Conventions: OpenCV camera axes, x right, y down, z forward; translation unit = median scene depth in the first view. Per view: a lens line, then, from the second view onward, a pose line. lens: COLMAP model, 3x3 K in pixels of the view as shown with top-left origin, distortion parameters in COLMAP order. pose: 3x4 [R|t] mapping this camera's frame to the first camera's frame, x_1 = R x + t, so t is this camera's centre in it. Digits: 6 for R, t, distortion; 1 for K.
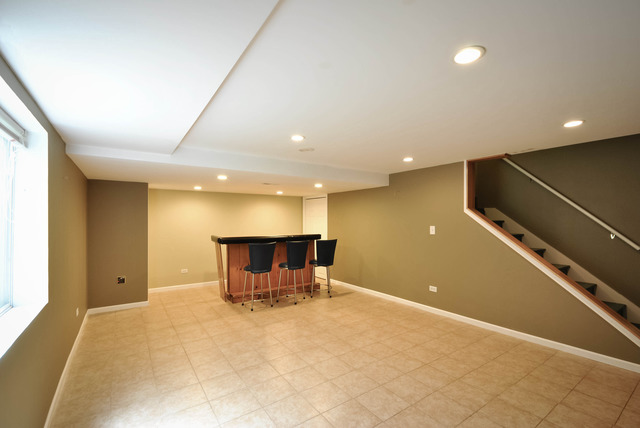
lens RADIAL K [[282.9, 0, 317.5], [0, 282.9, 213.5], [0, 0, 1]] dist [0.001219, -0.000137]
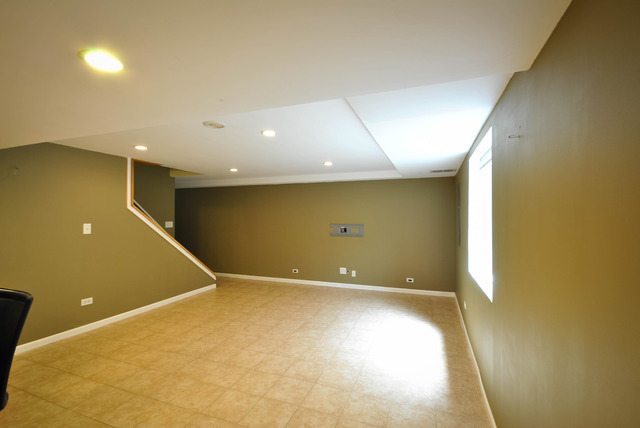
lens RADIAL K [[282.9, 0, 317.5], [0, 282.9, 213.5], [0, 0, 1]] dist [0.001219, -0.000137]
pose [[-0.560791, 0.008359, 0.827915, -0.898522], [-0.020802, 0.999491, -0.024181, 0.028466], [-0.827696, -0.030783, -0.560331, 1.298089]]
